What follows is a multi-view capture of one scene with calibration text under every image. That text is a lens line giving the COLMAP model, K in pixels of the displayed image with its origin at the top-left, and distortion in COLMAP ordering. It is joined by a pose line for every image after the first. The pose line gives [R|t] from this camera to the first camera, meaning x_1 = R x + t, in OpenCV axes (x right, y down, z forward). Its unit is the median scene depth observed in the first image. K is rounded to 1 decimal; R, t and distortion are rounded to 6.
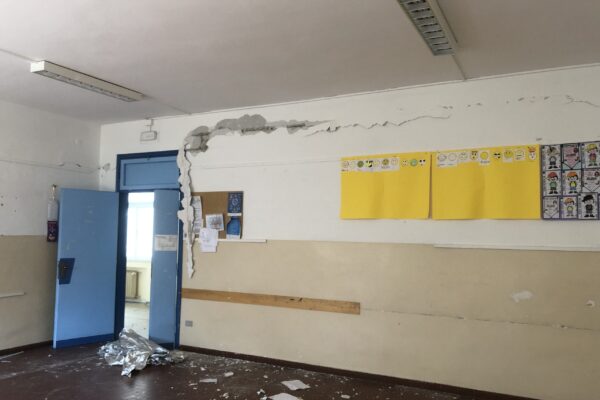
lens RADIAL K [[500.0, 0, 300.0], [0, 500.0, 200.0], [0, 0, 1]] dist [0.004888, 0.001621]
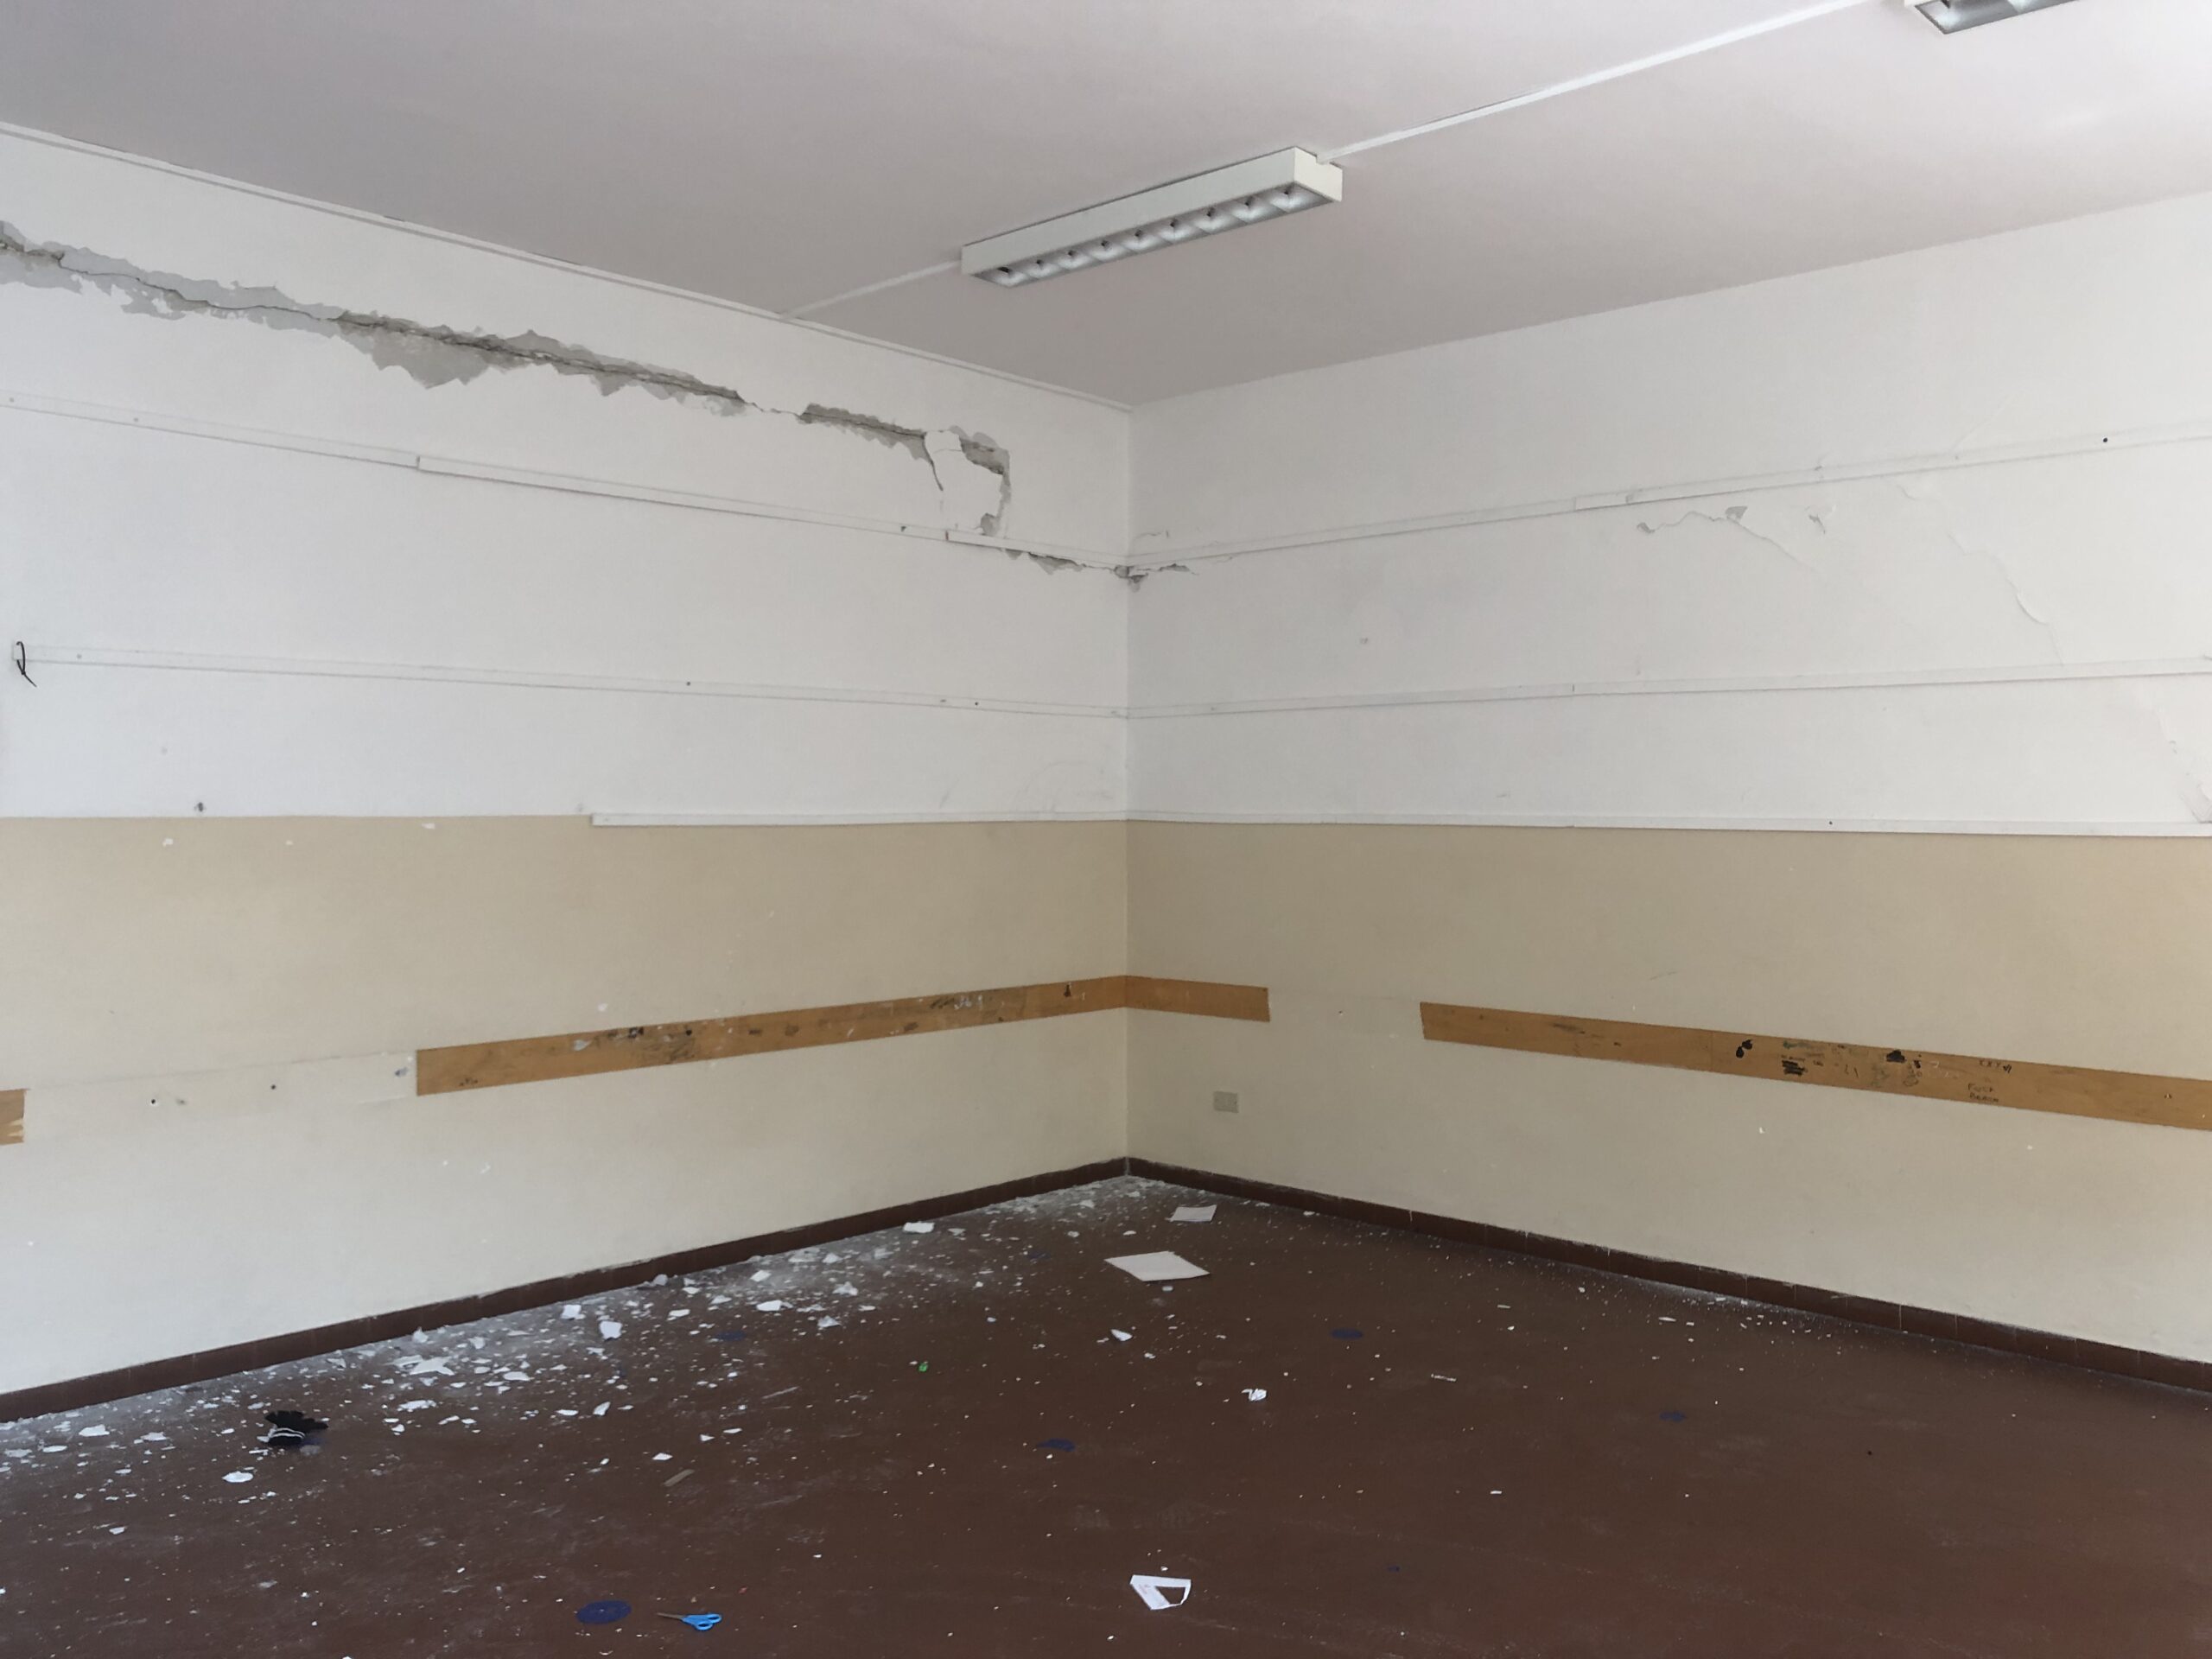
lens RADIAL K [[1818.7, 0, 1104.3], [0, 1818.7, 826.6], [0, 0, 1]] dist [-0.002597, 0.010433]
pose [[0.273412, -0.030510, 0.961413, -0.845181], [-0.062174, 0.996846, 0.049316, 0.024228], [-0.959886, -0.073259, 0.270653, 0.490175]]
